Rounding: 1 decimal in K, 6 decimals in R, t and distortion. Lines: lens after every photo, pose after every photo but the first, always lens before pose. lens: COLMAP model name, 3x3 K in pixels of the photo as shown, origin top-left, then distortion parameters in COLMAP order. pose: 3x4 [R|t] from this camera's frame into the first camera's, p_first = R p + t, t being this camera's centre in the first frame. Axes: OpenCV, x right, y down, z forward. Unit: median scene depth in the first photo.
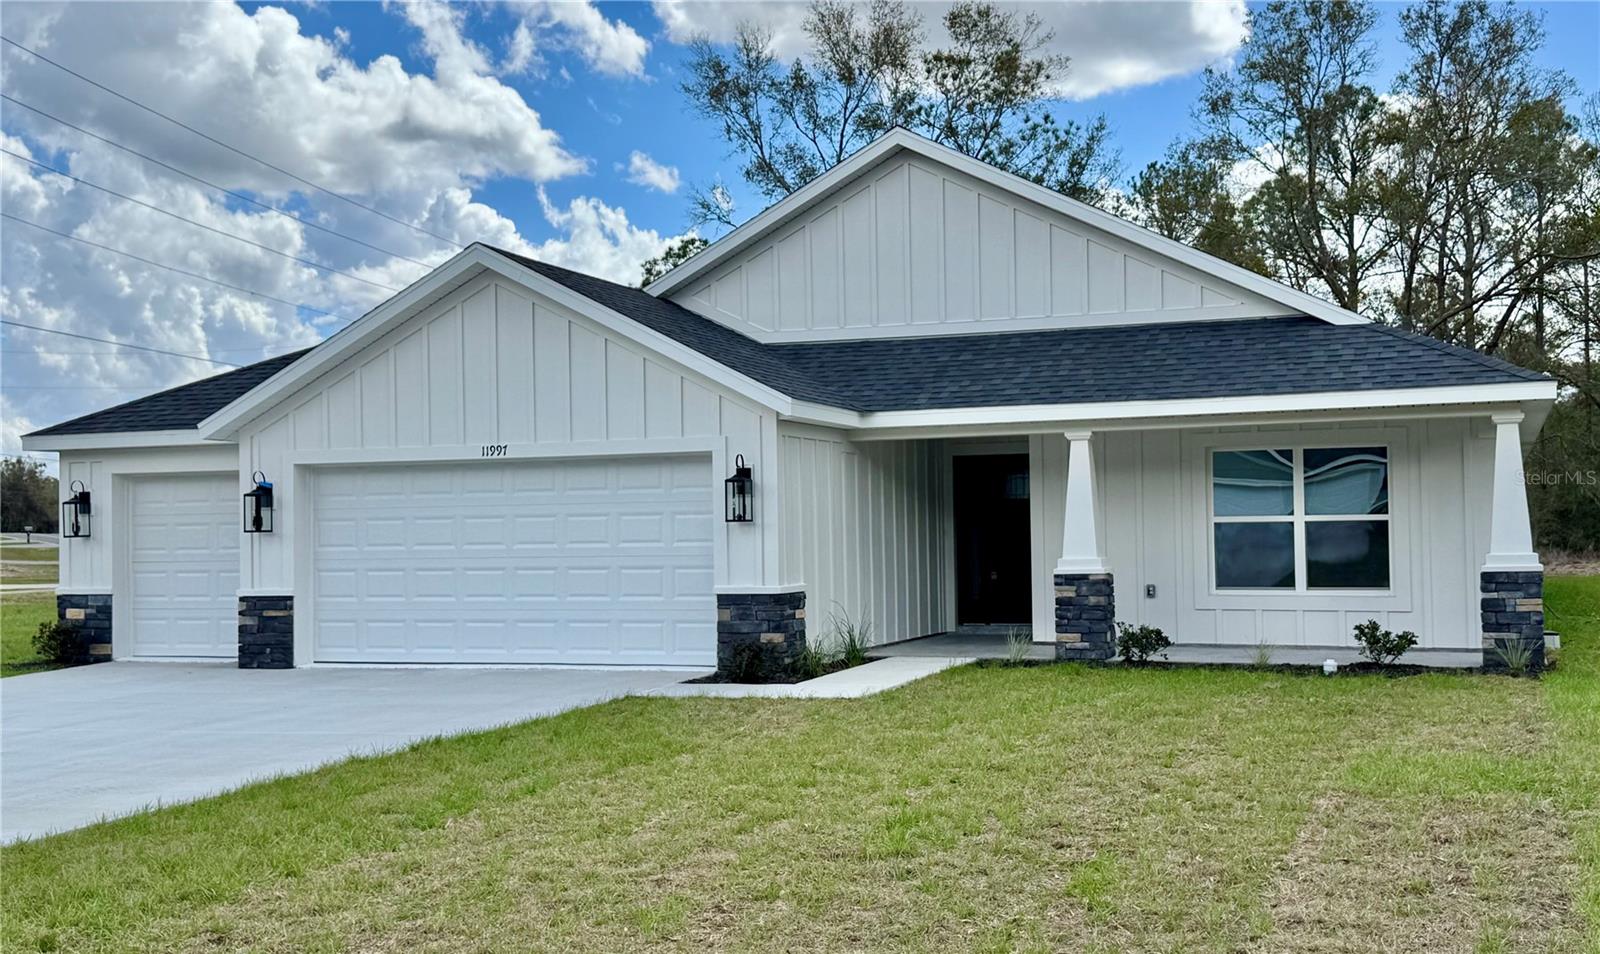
lens RADIAL K [[1780.0, 0, 800.0], [0, 1780.0, 477.0], [0, 0, 1]] dist [0.130968, -0.016045]
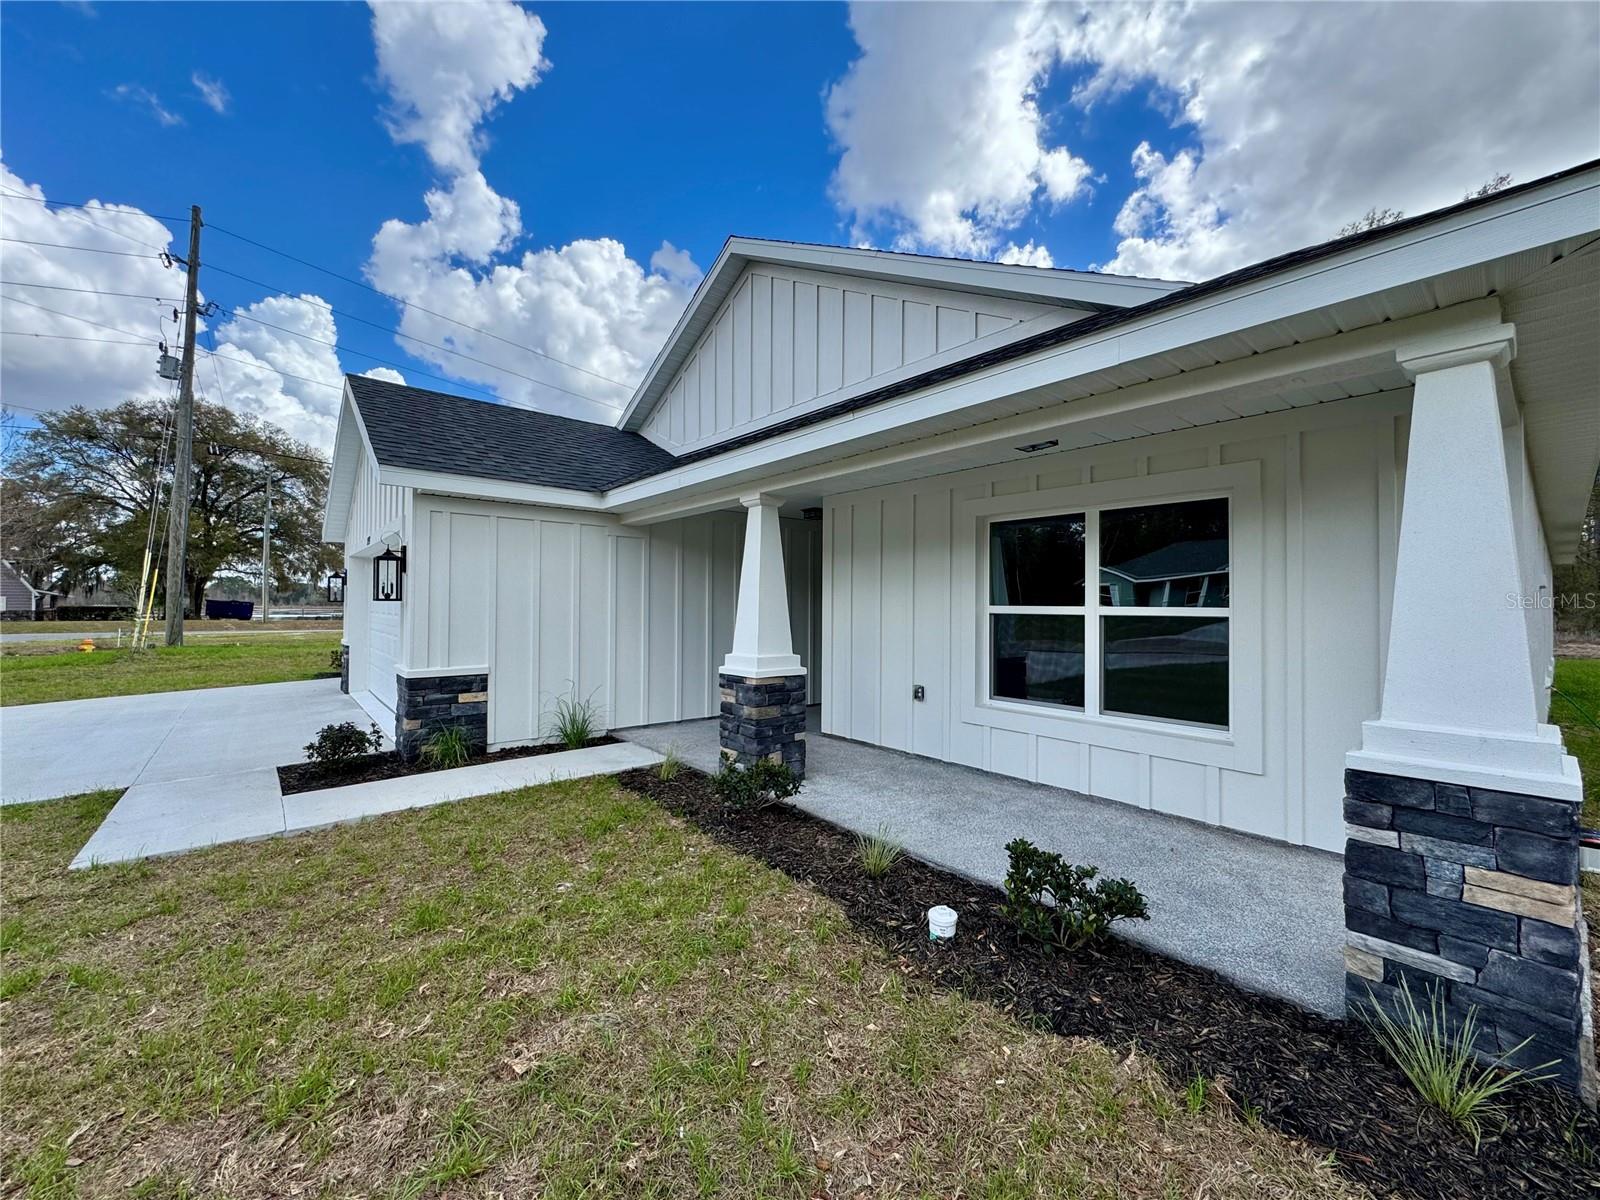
lens RADIAL K [[637.6, 0, 800.0], [0, 637.6, 600.0], [0, 0, 1]] dist [-0.009338, -0.000114]
pose [[0.879160, 0.017146, -0.476218, 0.297577], [-0.007225, 0.999717, 0.022657, 0.014212], [0.476472, -0.016478, 0.879035, 0.733296]]
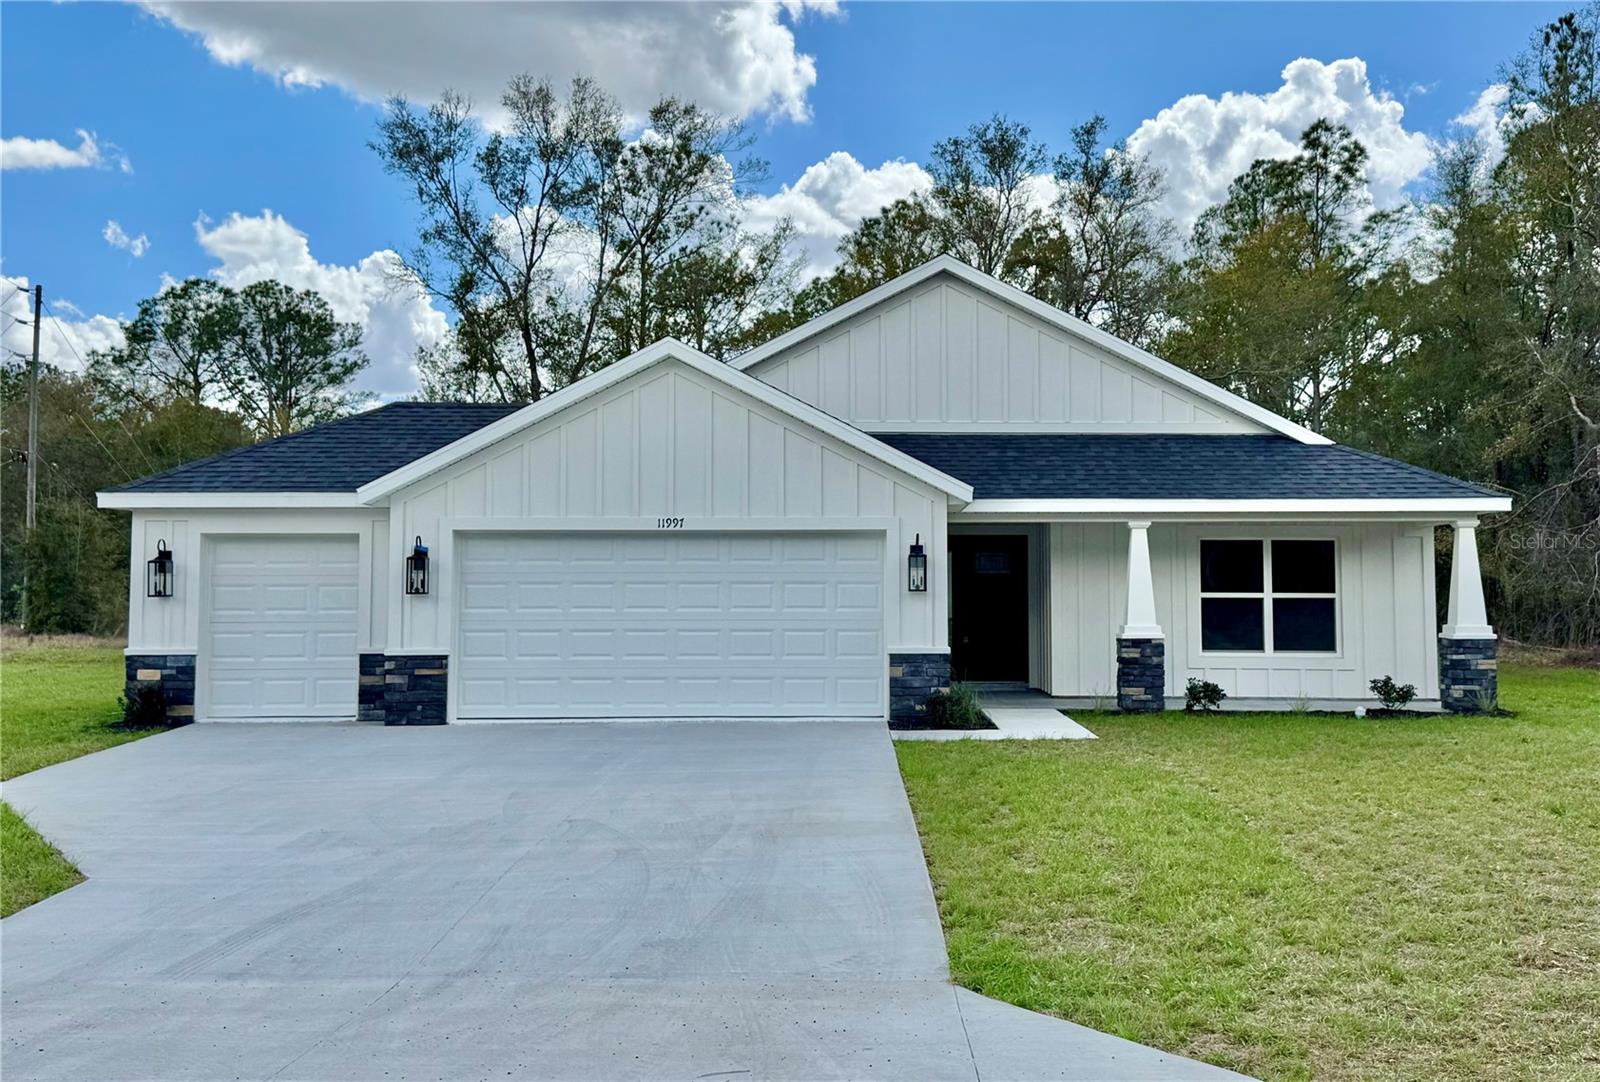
lens RADIAL K [[1847.0, 0, 818.4], [0, 1847.0, 464.8], [0, 0, 1]] dist [0.146704, -0.003461]
pose [[0.928907, 0.039996, 0.368146, -0.496853], [-0.024581, 0.998617, -0.046469, 0.000316], [-0.369496, 0.034116, 0.928606, -0.094452]]
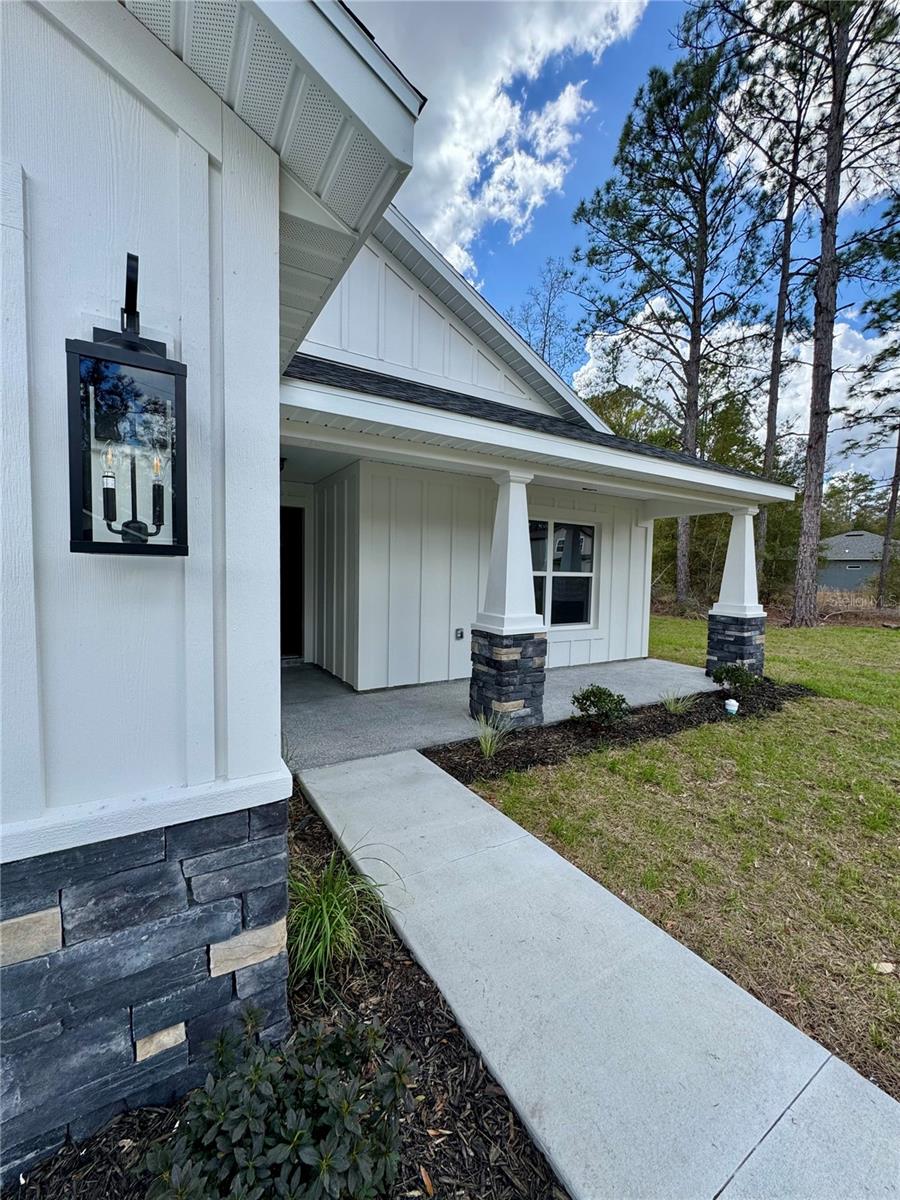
lens RADIAL K [[480.8, 0, 454.2], [0, 480.8, 600.7], [0, 0, 1]] dist [-0.000974, -0.000342]
pose [[0.586981, -0.021865, 0.809306, -0.055391], [-0.054583, 0.996292, 0.066505, 0.022854], [-0.807759, -0.083211, 0.583611, 0.849110]]
